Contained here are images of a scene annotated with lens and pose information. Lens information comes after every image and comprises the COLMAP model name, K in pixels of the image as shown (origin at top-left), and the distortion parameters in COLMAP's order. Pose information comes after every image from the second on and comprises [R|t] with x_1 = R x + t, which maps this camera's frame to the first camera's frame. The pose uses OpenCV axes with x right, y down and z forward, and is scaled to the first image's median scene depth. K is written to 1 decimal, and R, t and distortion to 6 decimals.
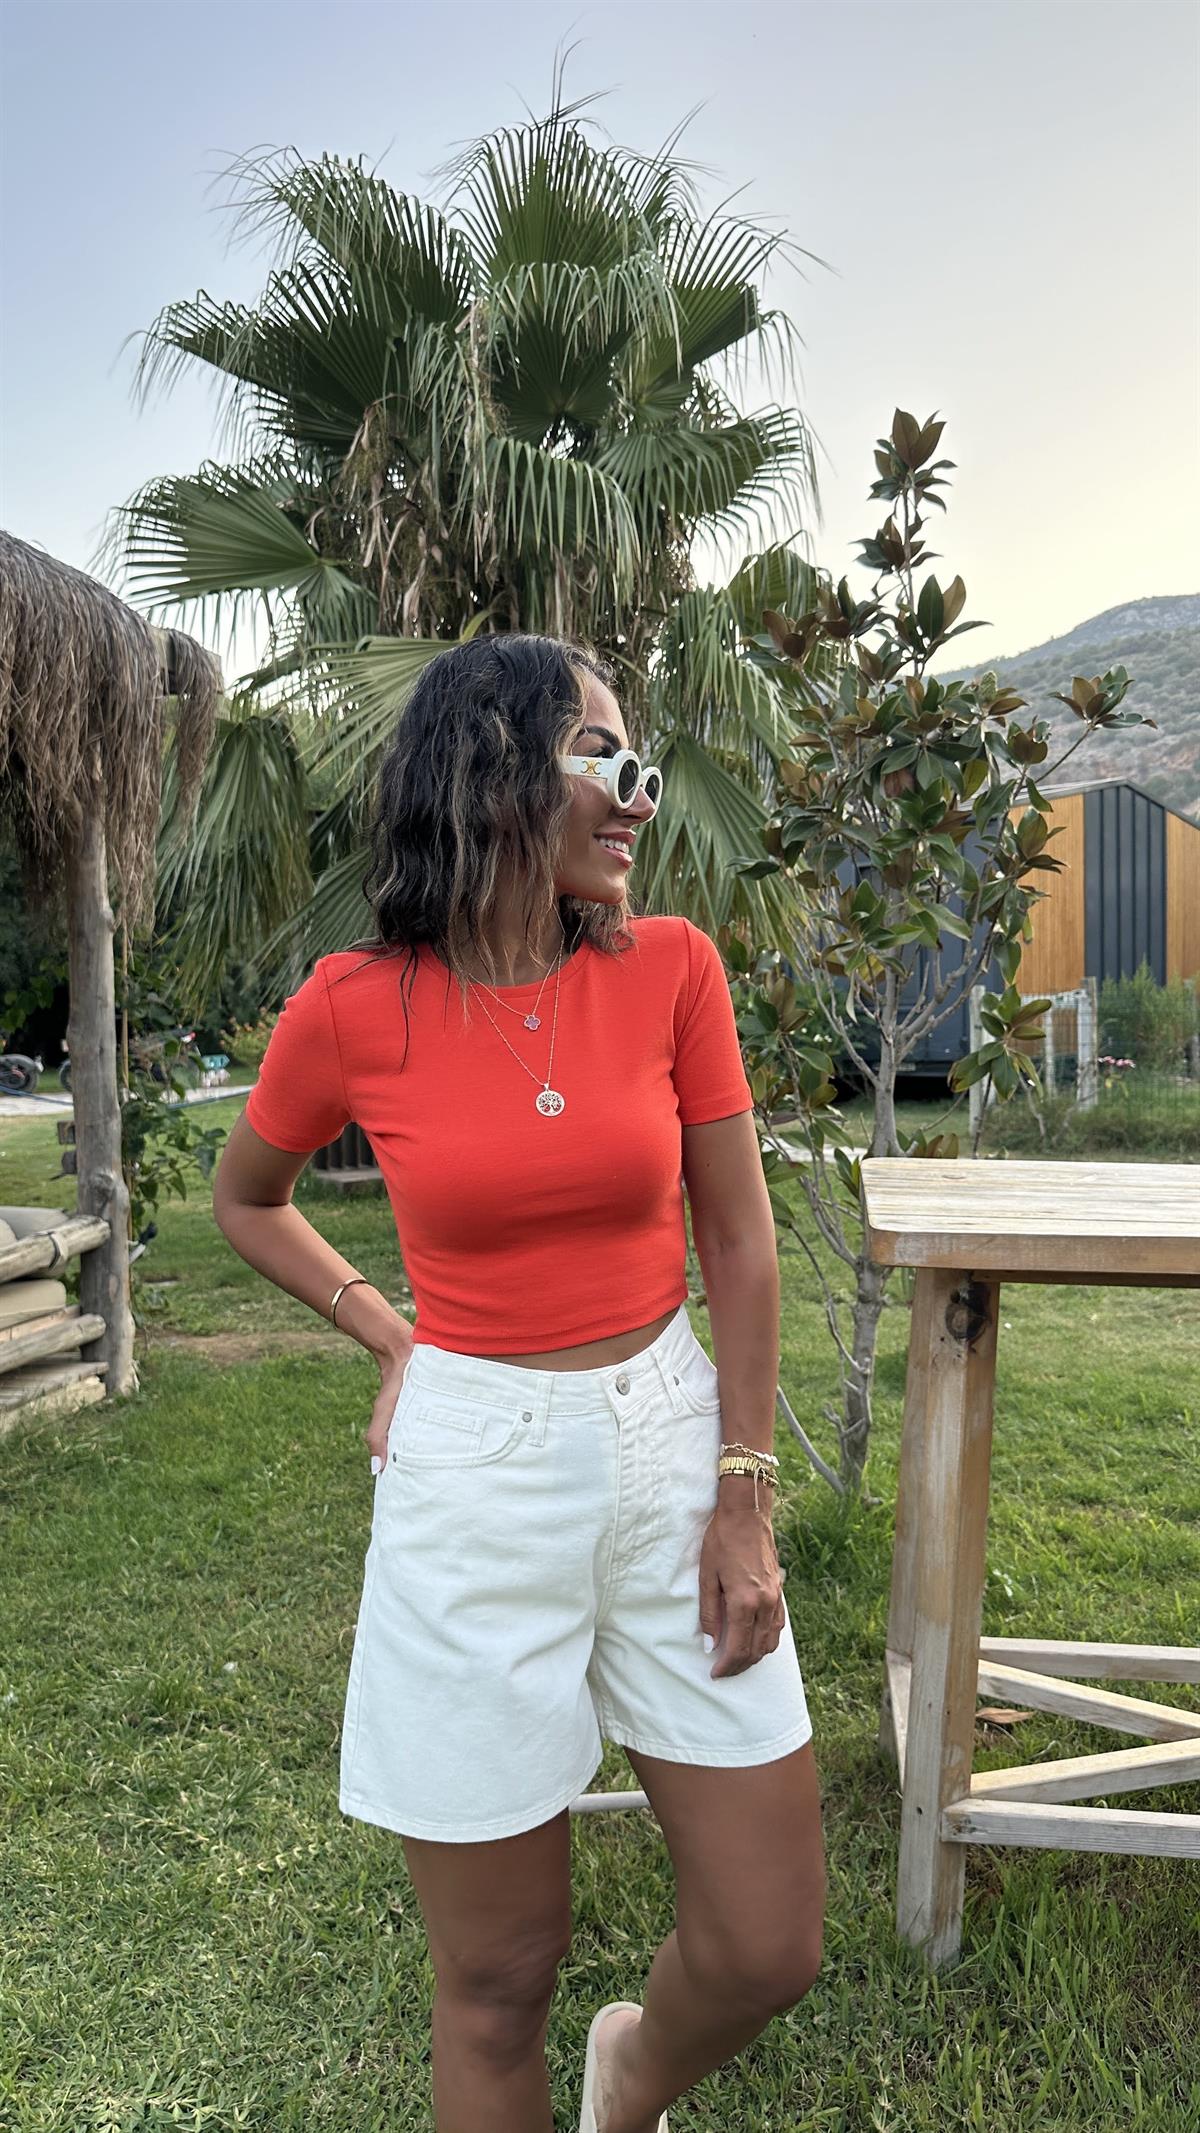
lens RADIAL K [[1644.3, 0, 600.0], [0, 1644.3, 1066.5], [0, 0, 1]] dist [0.044318, -0.096808]
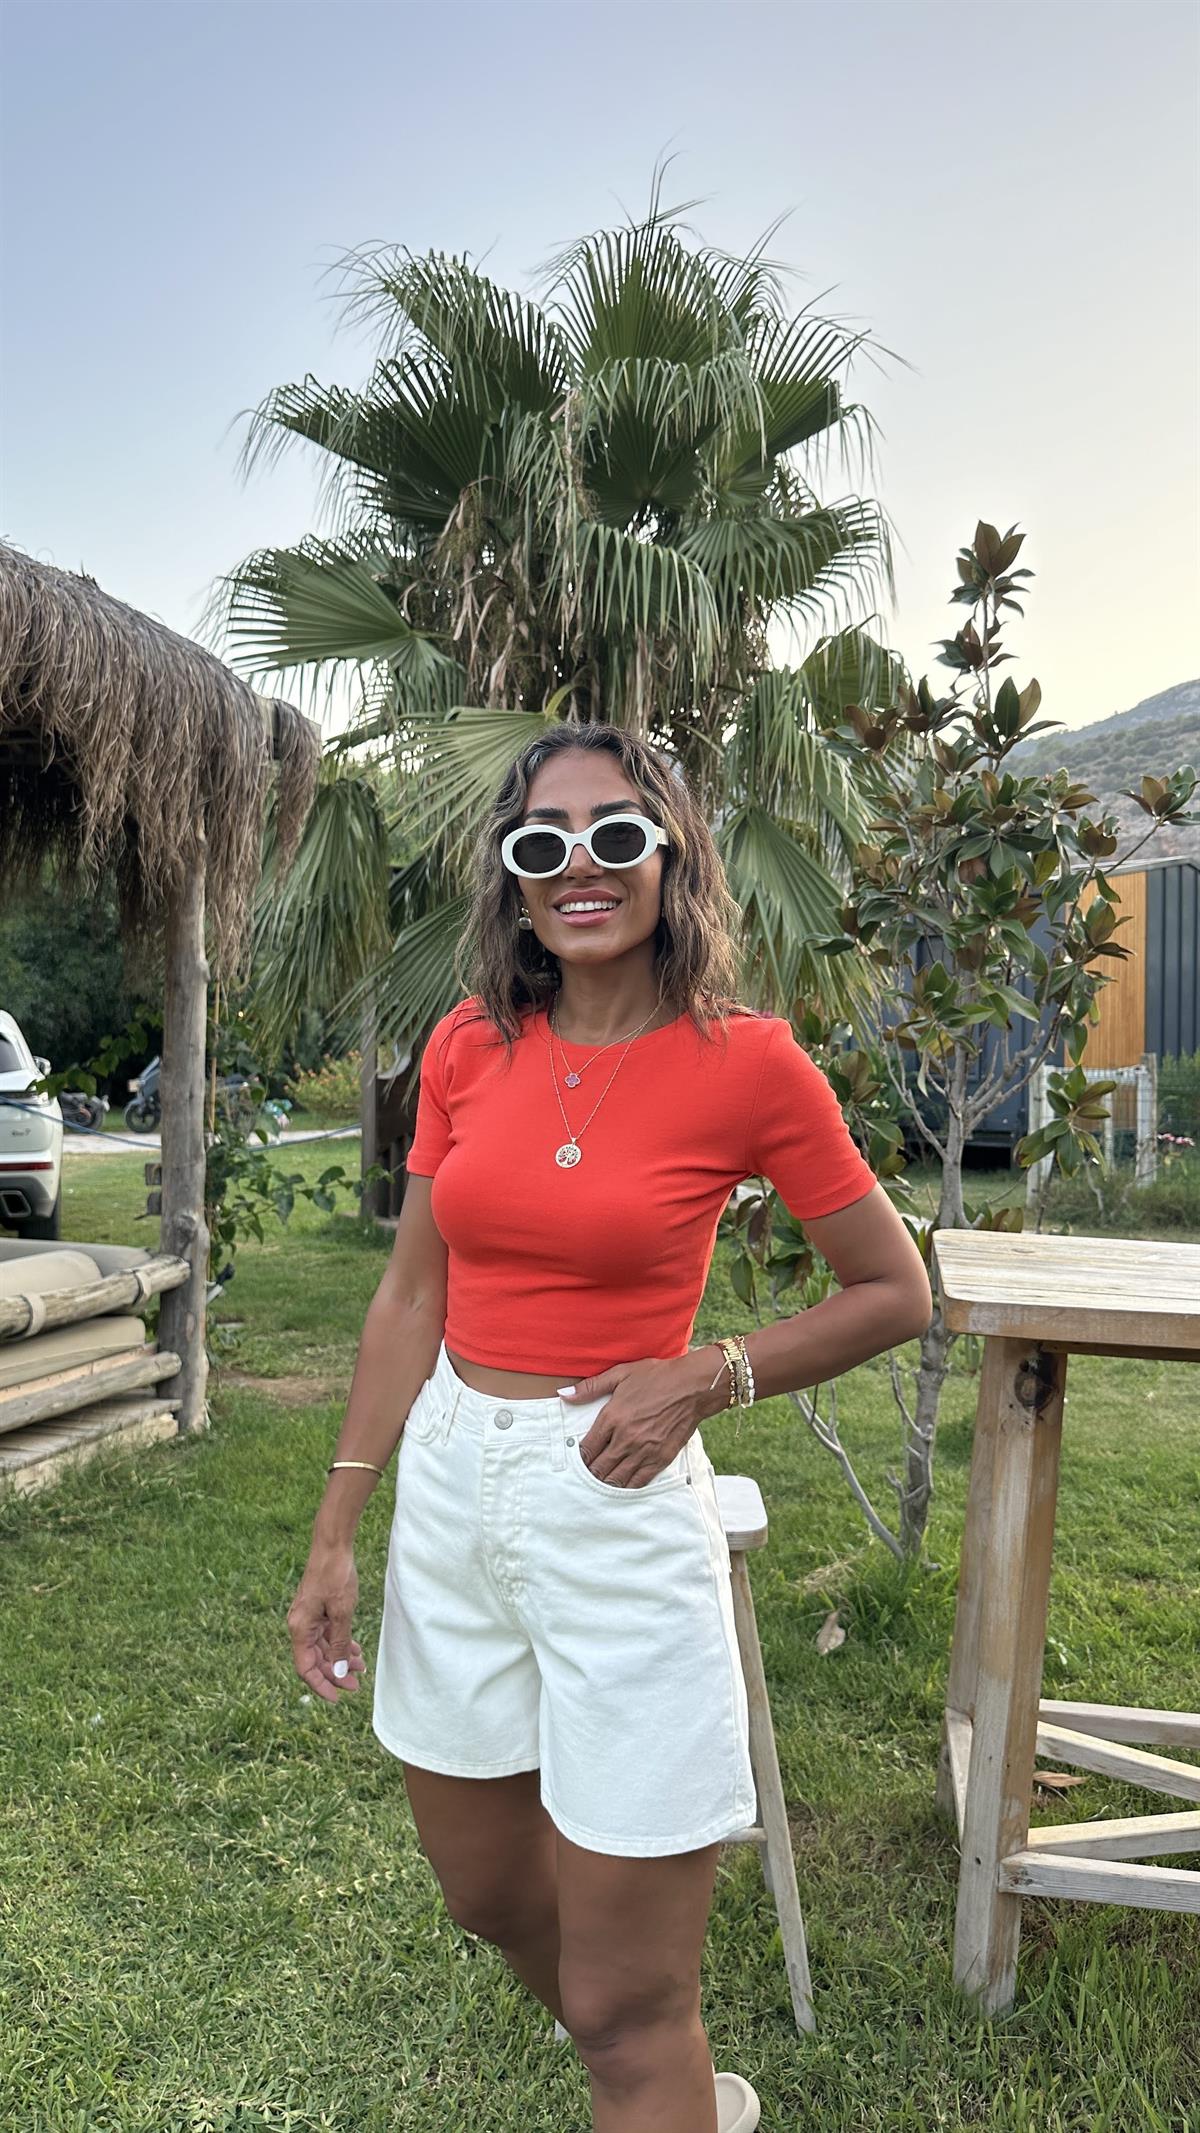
lens RADIAL K [[1642.9, 0, 606.4], [0, 1642.9, 1032.4], [0, 0, 1]] dist [0.048479, -0.092467]
pose [[0.999010, 0.033282, -0.029506, -0.012297], [-0.034847, 0.997920, -0.054230, -0.002832], [0.027640, 0.055204, 0.998092, -0.033810]]
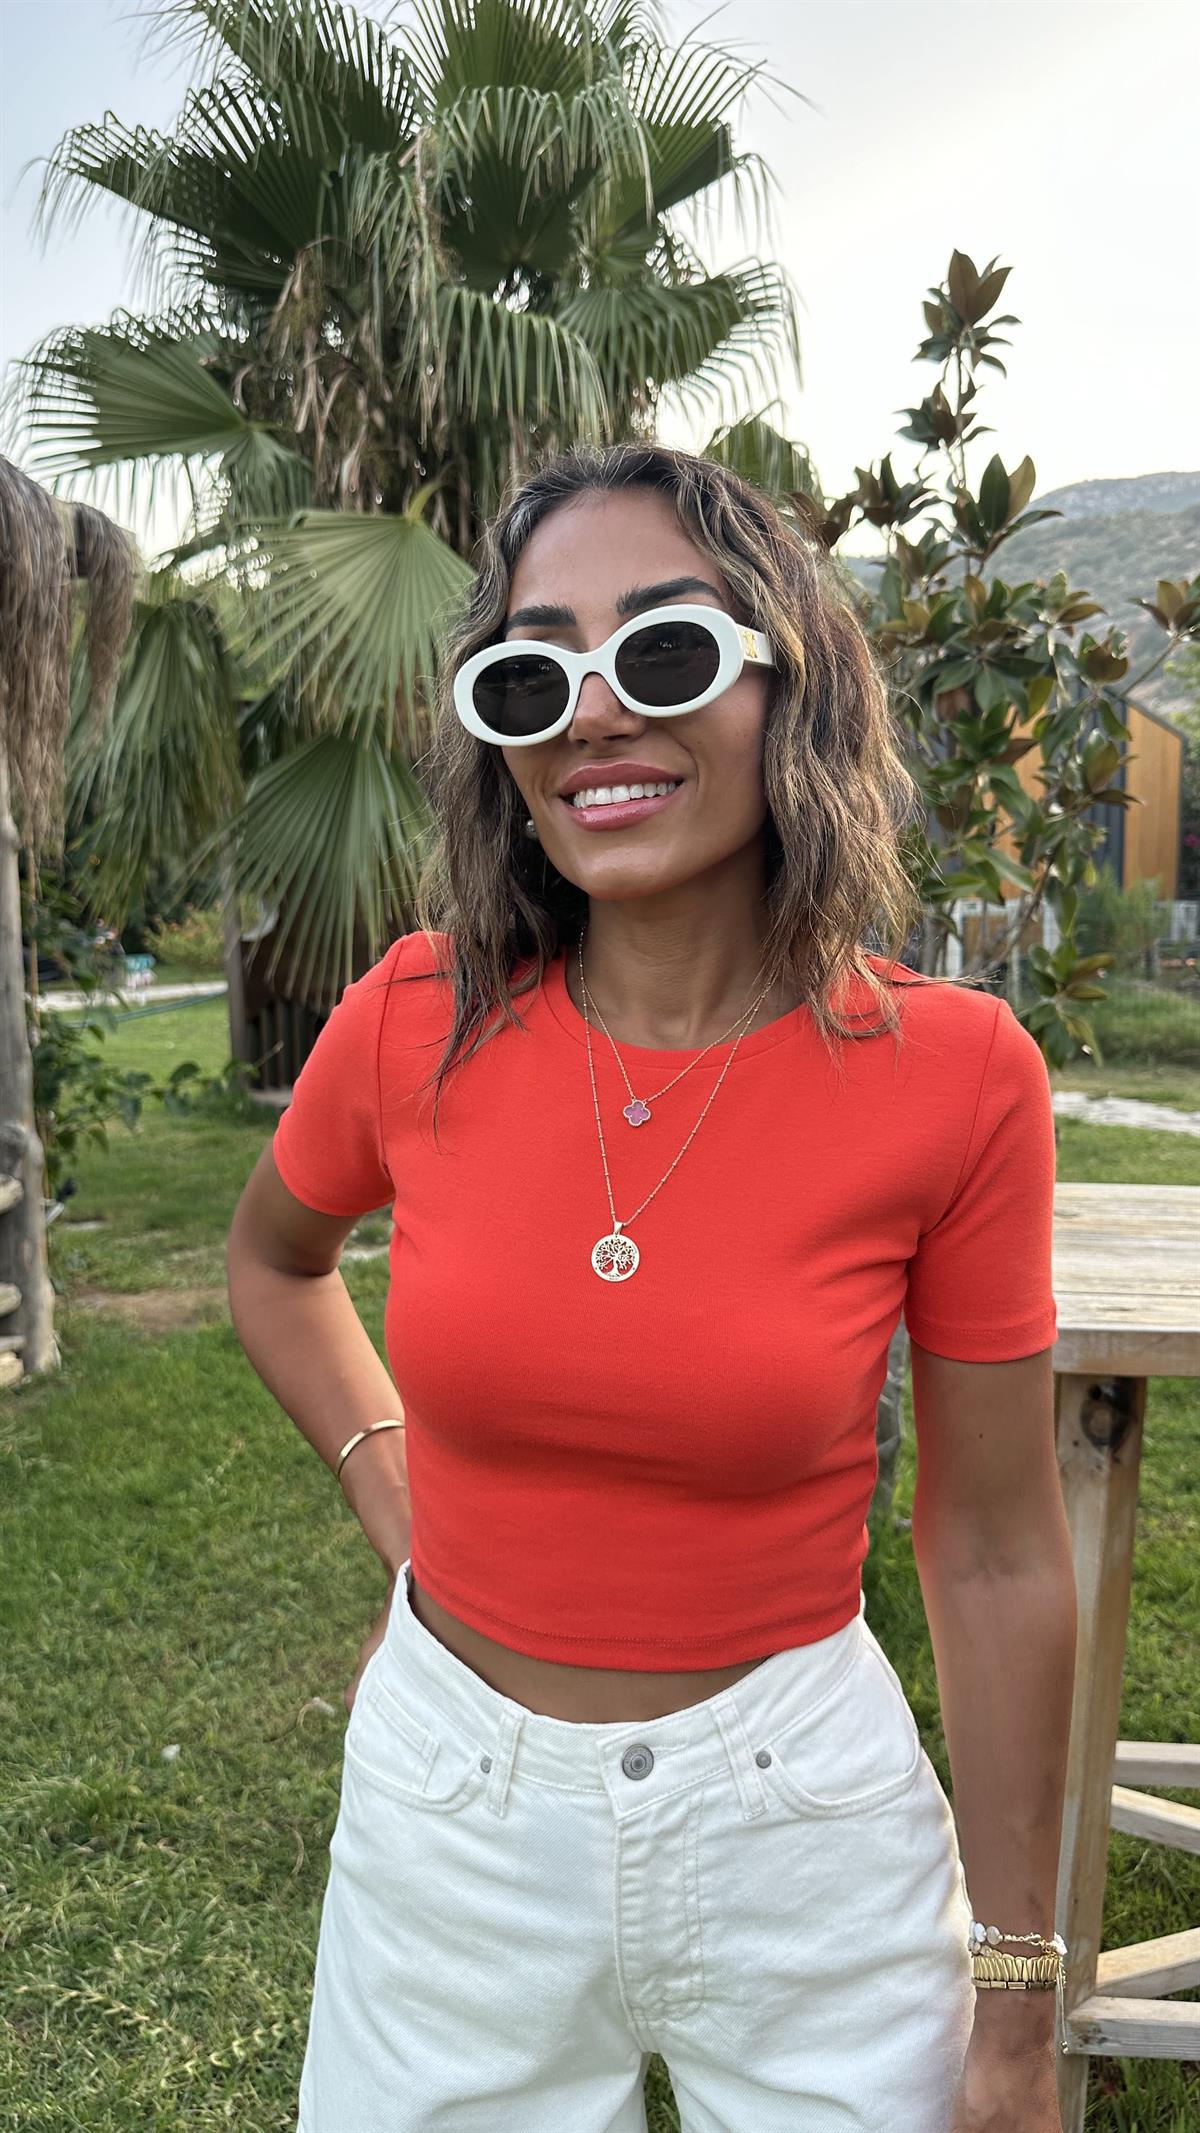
lens RADIAL K [[1666.2, 0, 630.3], [0, 1666.2, 1071.8], [0, 0, 1]] dist [-0.022422, 0.013499]
pose [[0.998416, -0.003319, 0.056158, -0.022156], [-0.000662, 0.997497, 0.070710, -0.030687], [-0.056252, -0.070636, 0.995915, 0.103998]]
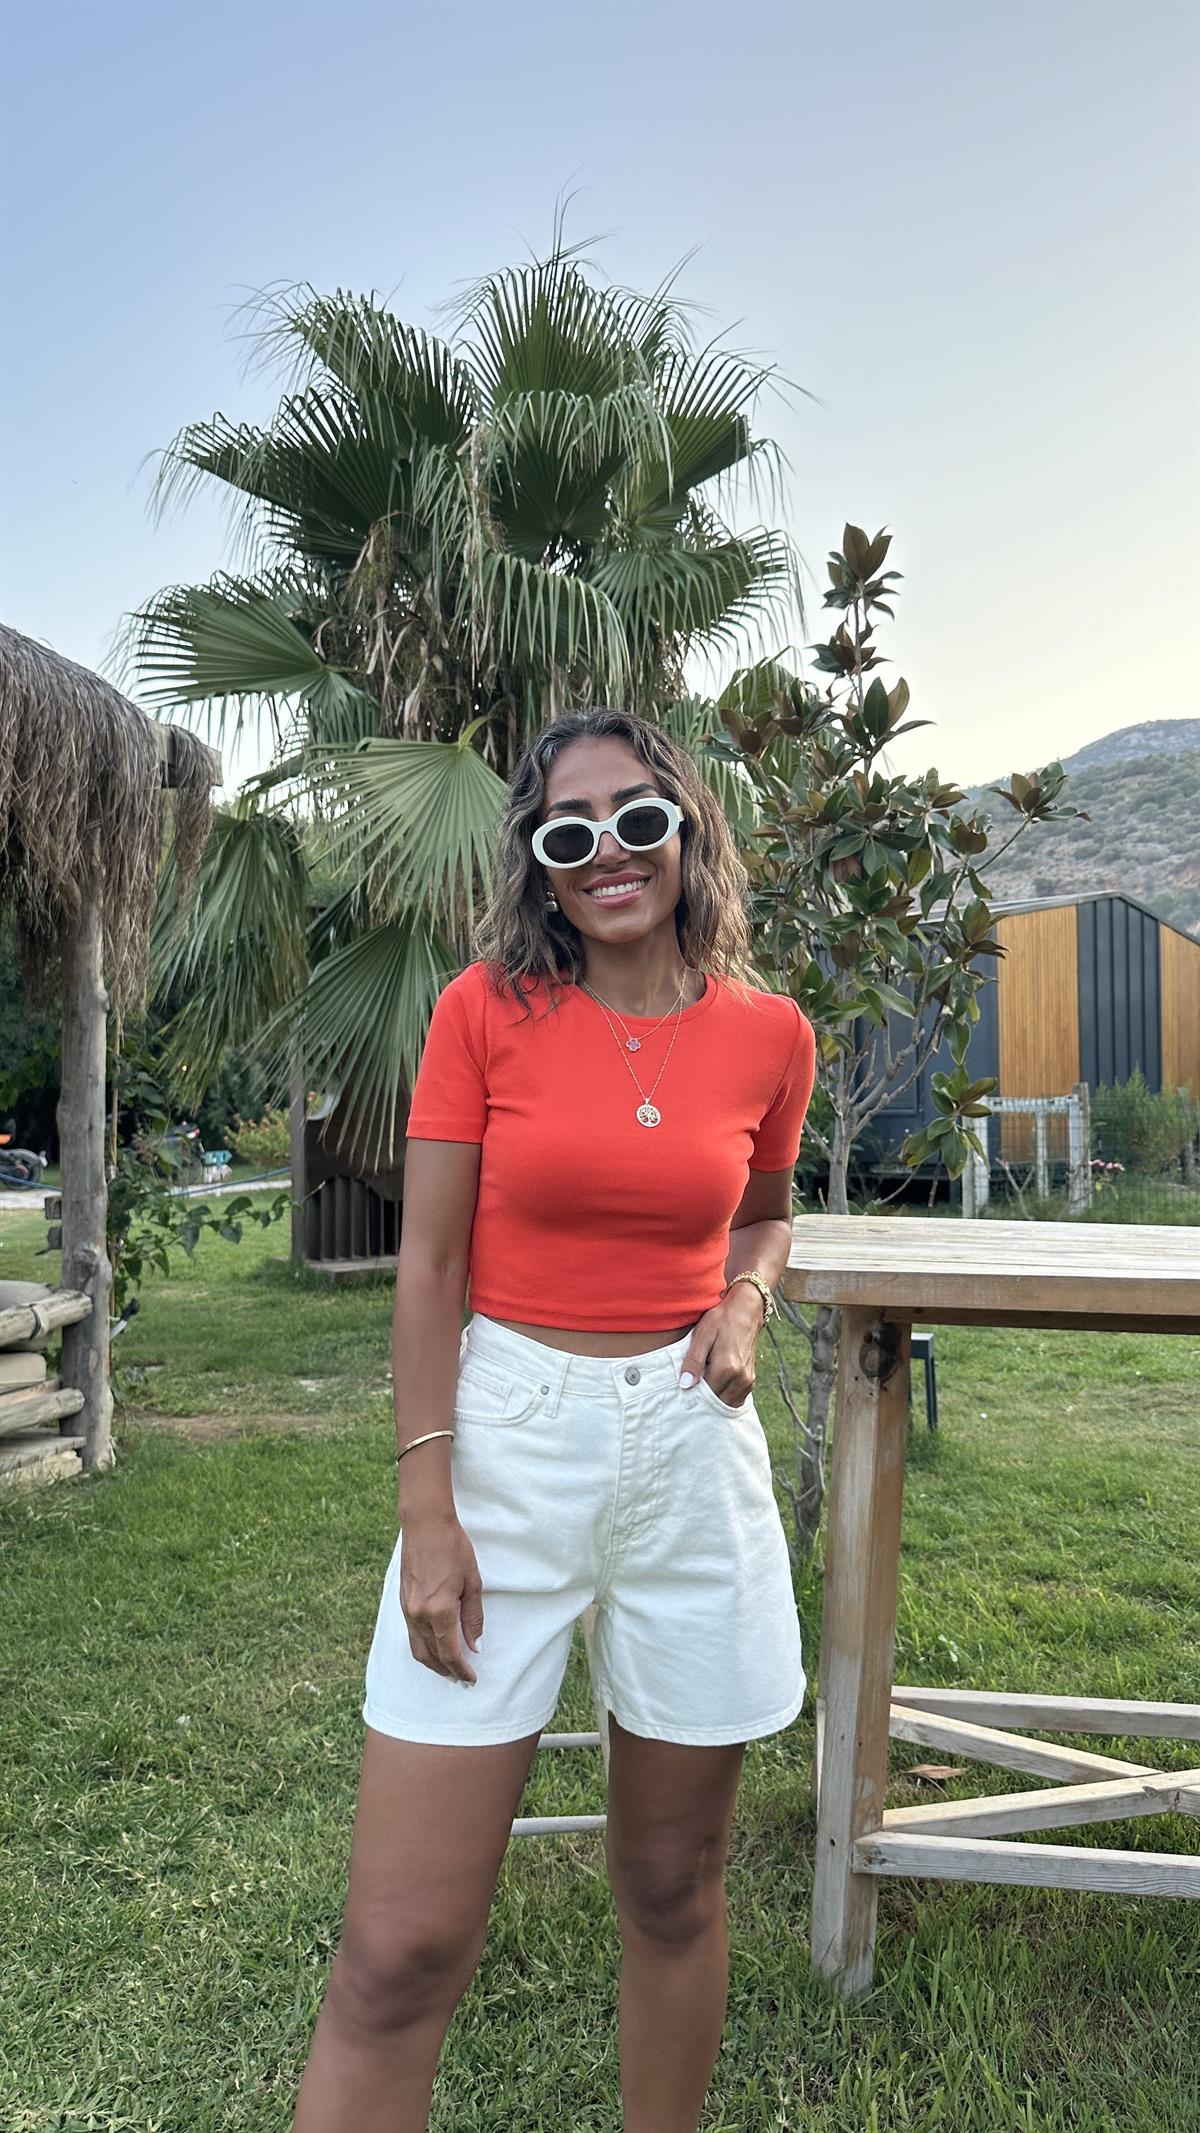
lens RADIAL K [[1642.0, 0, 615.1], [0, 1642.0, 1049.9], [0, 0, 1]] dist [0.046848, -0.079419]
pose [[0.999919, 0.012532, 0.002407, 0.022202], [-0.012315, 0.997059, -0.075640, 0.017142], [-0.003348, 0.075605, 0.997132, -0.028182]]
